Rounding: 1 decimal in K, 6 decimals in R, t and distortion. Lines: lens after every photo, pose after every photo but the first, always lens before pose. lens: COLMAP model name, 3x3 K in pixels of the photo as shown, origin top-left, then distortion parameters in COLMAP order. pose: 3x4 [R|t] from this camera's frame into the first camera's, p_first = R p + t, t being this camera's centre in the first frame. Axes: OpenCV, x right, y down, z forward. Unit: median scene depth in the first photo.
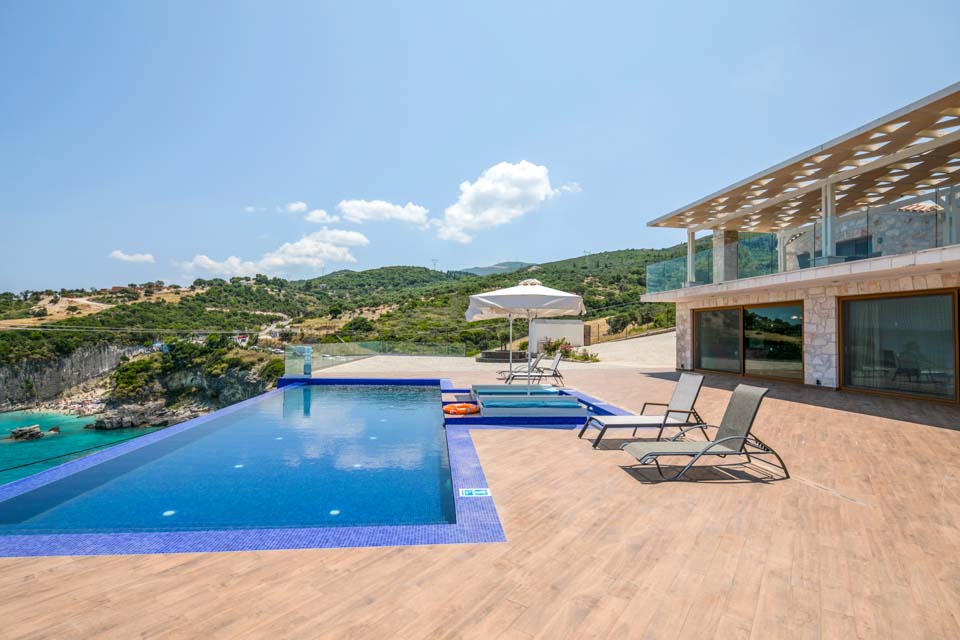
lens RADIAL K [[464.9, 0, 490.1], [0, 464.9, 322.0], [0, 0, 1]] dist [-0.012919, 0.005726]
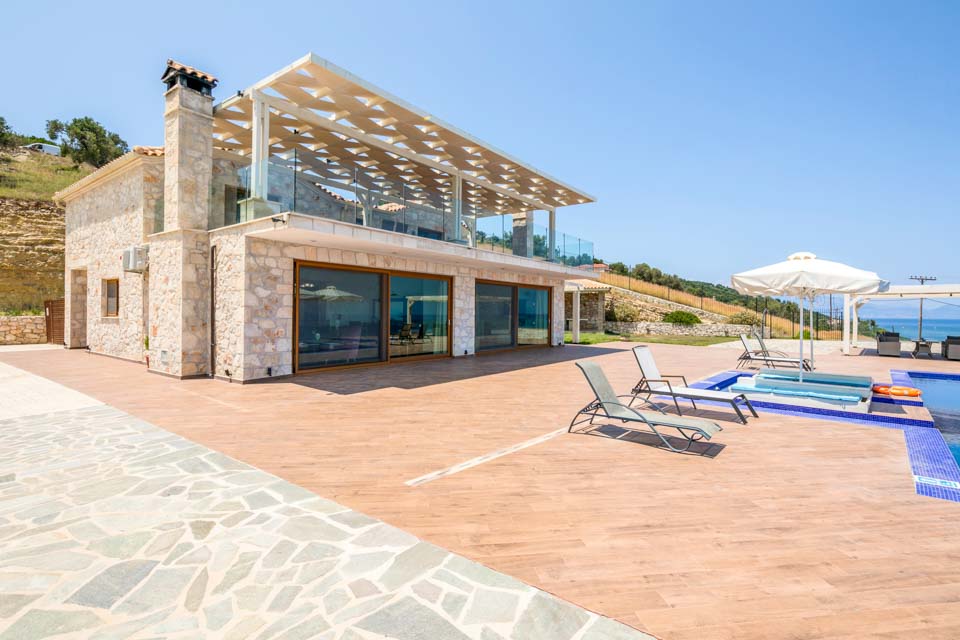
lens RADIAL K [[464.9, 0, 484.5], [0, 464.9, 314.9], [0, 0, 1]] dist [-0.012919, 0.005726]
pose [[-0.684791, -0.015459, 0.728575, -0.137385], [-0.032520, 0.999427, -0.009360, 0.046728], [-0.728013, -0.030103, -0.684902, 1.666107]]
